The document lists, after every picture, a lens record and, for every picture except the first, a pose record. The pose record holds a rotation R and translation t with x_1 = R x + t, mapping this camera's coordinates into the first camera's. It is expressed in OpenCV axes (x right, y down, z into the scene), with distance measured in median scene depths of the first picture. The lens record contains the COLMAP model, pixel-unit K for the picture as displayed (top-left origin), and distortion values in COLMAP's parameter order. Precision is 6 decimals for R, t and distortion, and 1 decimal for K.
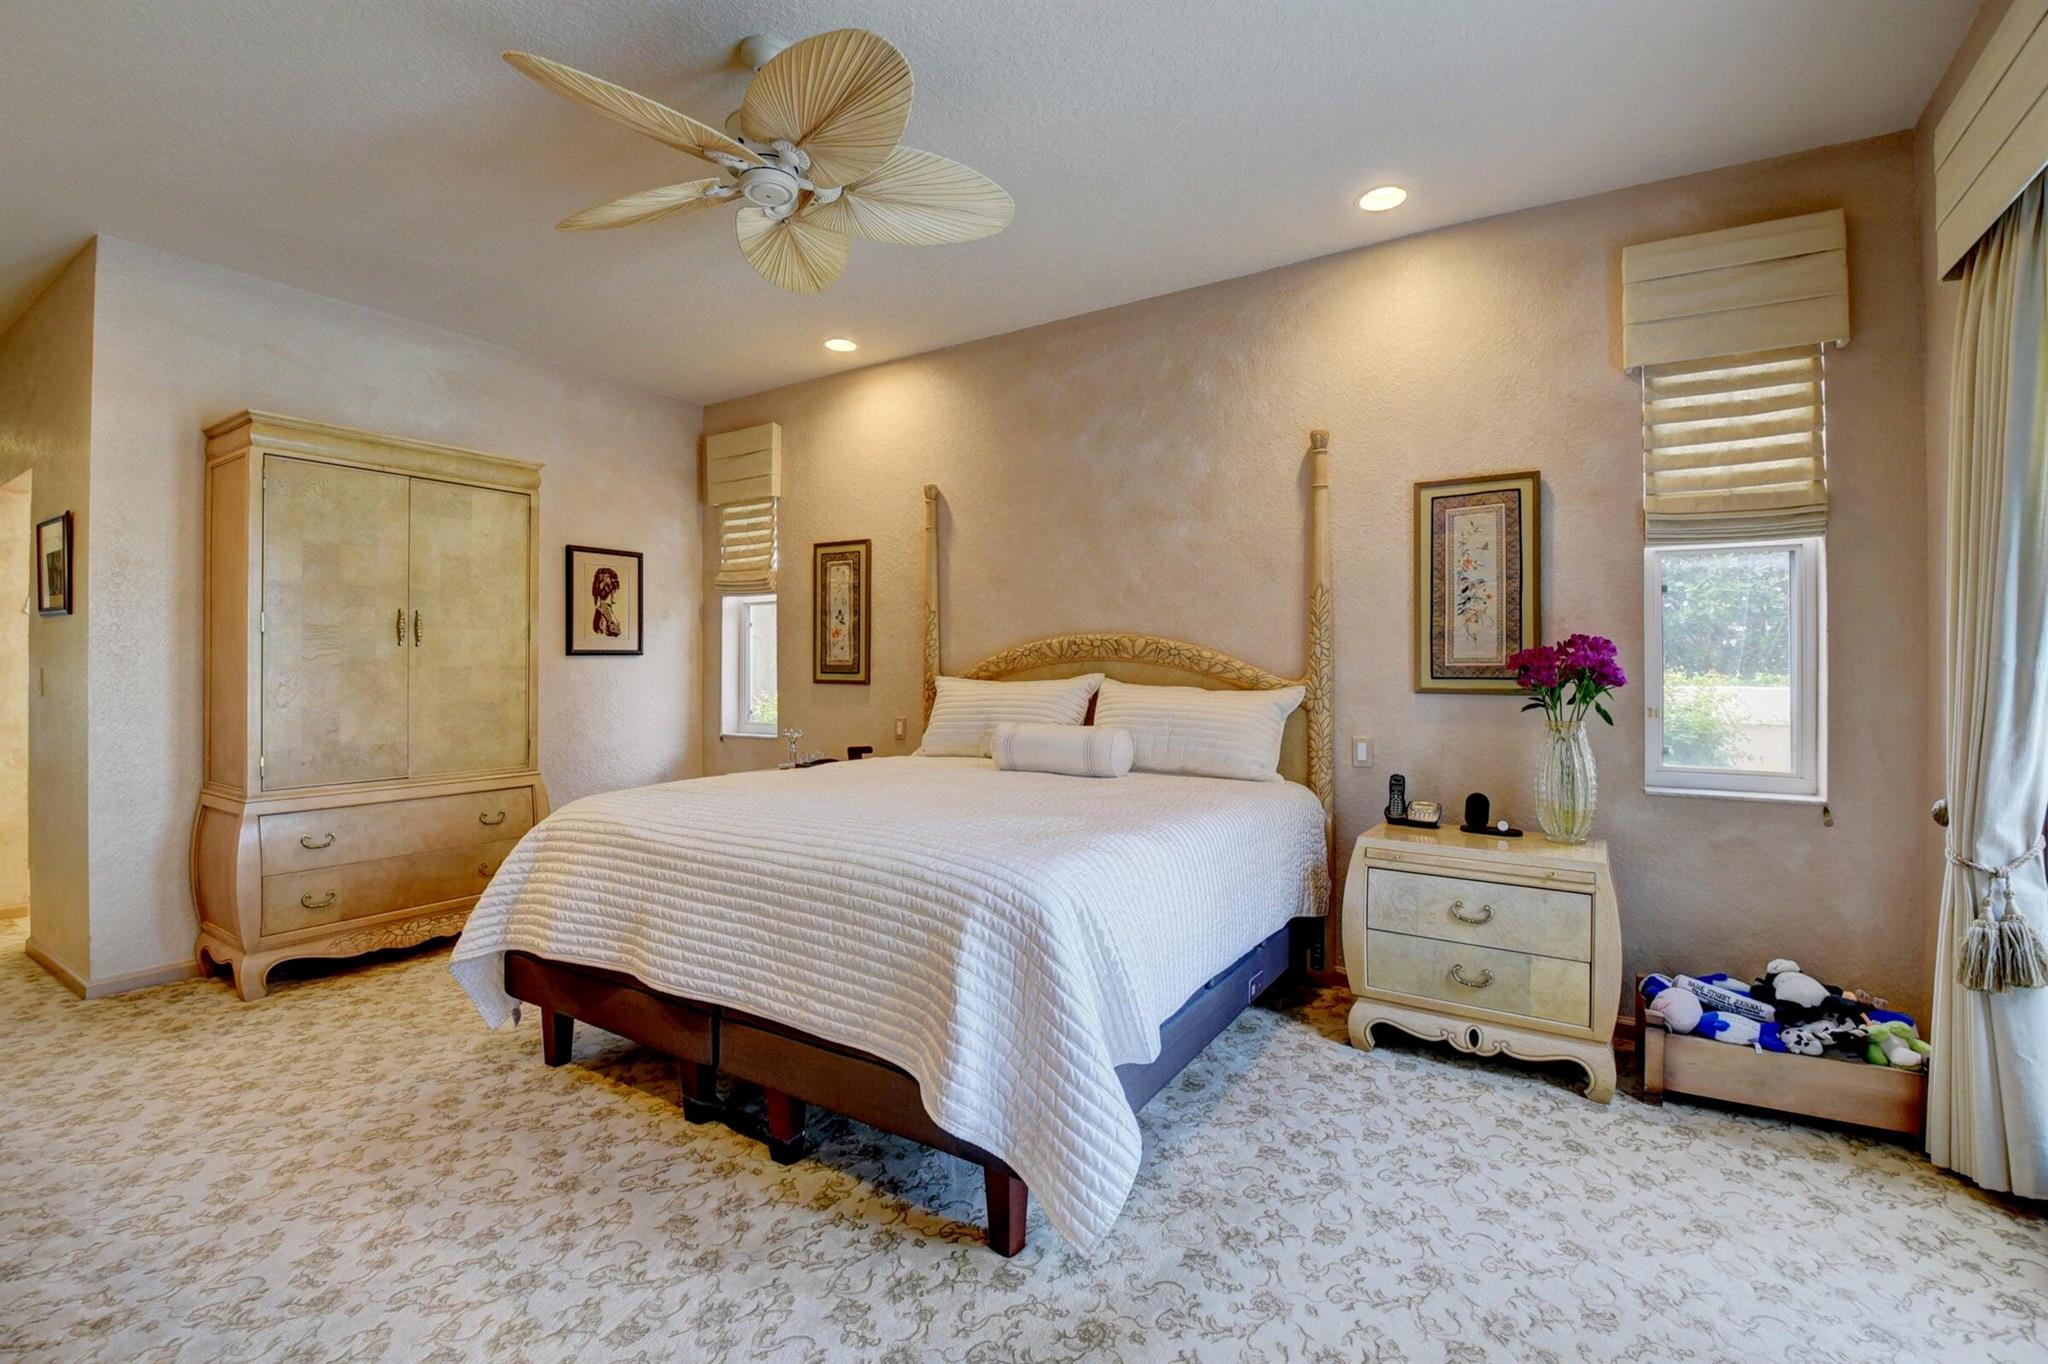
lens RADIAL K [[913.6, 0, 999.6], [0, 913.6, 651.5], [0, 0, 1]] dist [-0.037901, -0.002894]
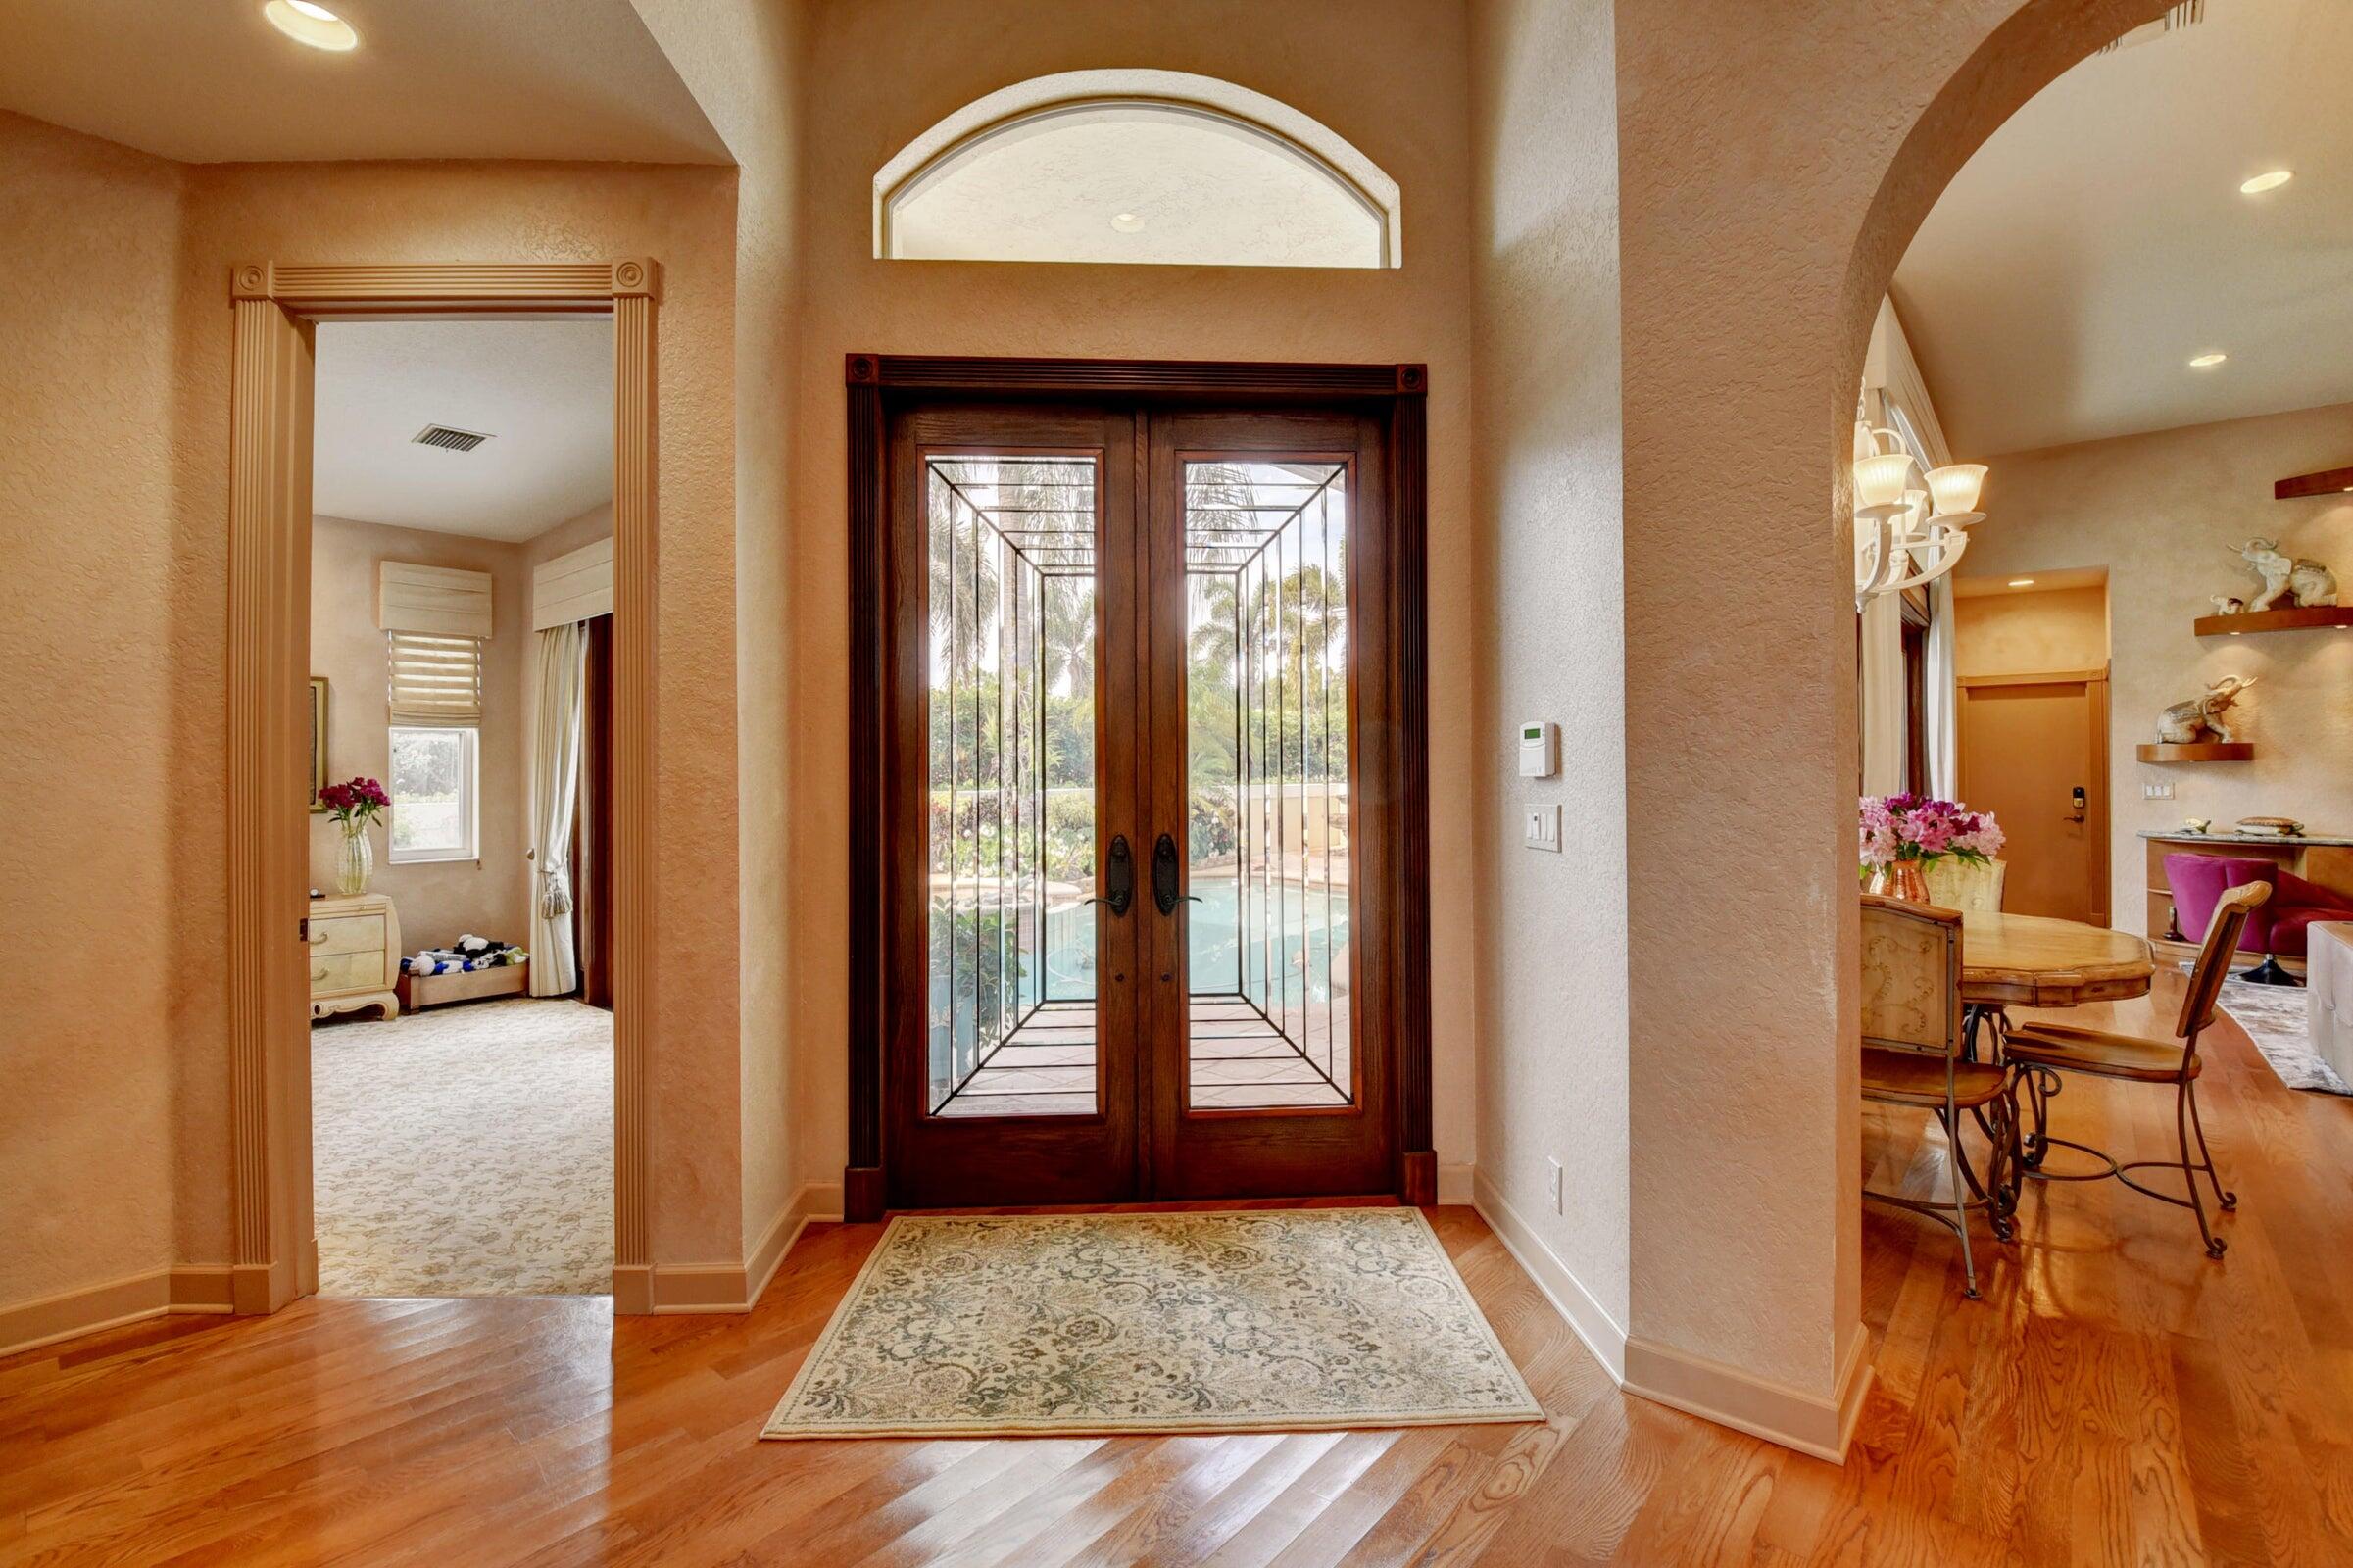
lens RADIAL K [[1049.7, 0, 1163.2], [0, 1049.7, 766.4], [0, 0, 1]] dist [-0.037901, -0.002894]
pose [[0.133717, 0.001962, 0.991018, -1.308311], [-0.006922, 0.999975, -0.001045, -0.056526], [-0.990995, -0.006720, 0.133727, -0.962560]]
